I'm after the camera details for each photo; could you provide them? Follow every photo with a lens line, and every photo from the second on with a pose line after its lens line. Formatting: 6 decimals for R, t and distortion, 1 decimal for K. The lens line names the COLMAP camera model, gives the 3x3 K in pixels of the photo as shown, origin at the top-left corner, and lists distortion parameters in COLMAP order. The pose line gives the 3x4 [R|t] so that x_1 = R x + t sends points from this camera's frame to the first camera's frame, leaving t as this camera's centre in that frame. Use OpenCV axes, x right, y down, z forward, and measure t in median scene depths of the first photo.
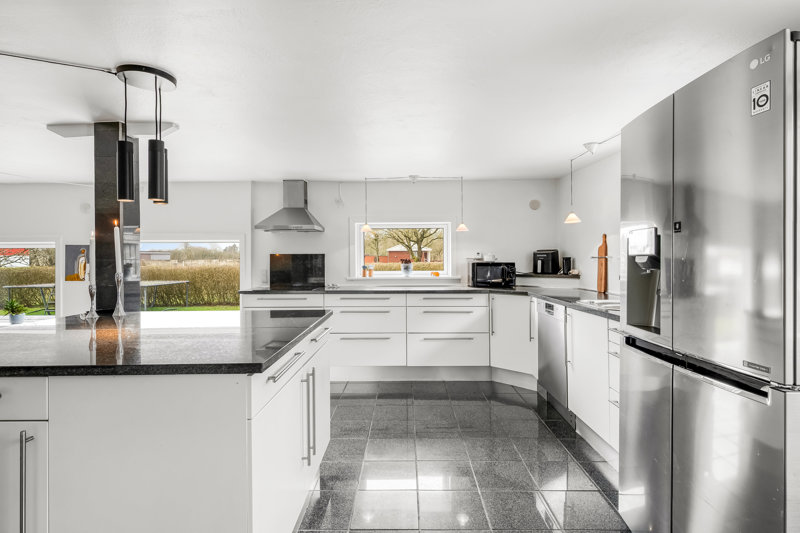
lens RADIAL K [[421.2, 0, 404.8], [0, 421.2, 262.8], [0, 0, 1]] dist [0.004261, 0.000400]
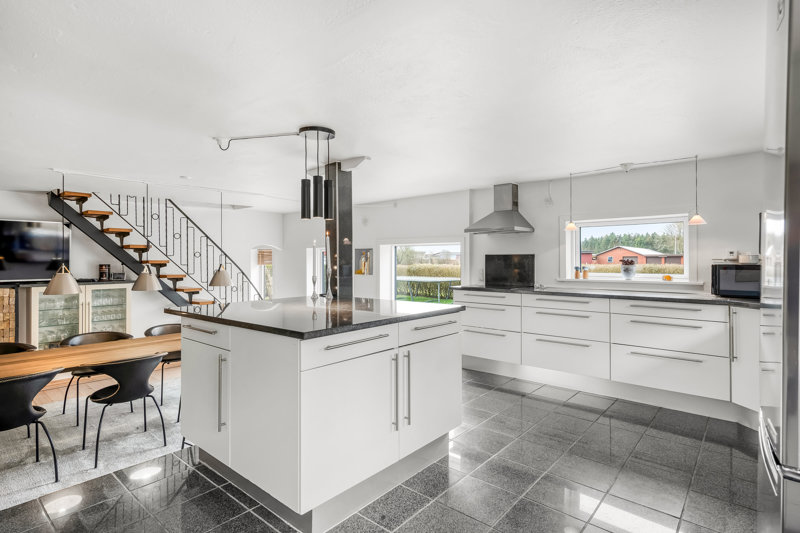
lens RADIAL K [[421.2, 0, 408.4], [0, 421.2, 264.5], [0, 0, 1]] dist [0.004261, 0.000400]
pose [[0.759526, 0.010935, -0.650385, 0.240123], [-0.009731, 0.999938, 0.005447, 0.000812], [0.650404, 0.002192, 0.759585, 0.046024]]
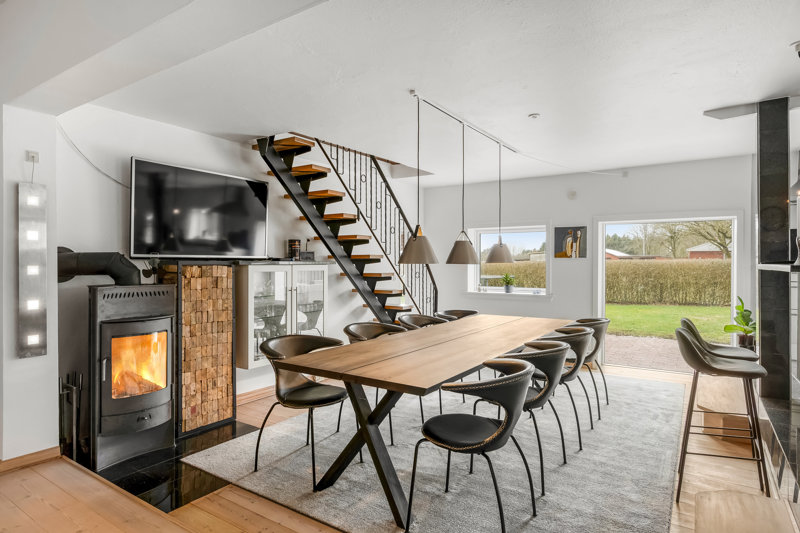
lens RADIAL K [[453.5, 0, 405.8], [0, 453.5, 260.9], [0, 0, 1]] dist [-0.000398, 0.001242]
pose [[0.833684, 0.009772, -0.552155, -0.438843], [-0.014459, 0.999887, -0.004134, 0.061823], [0.552053, 0.011430, 0.833731, -0.284457]]
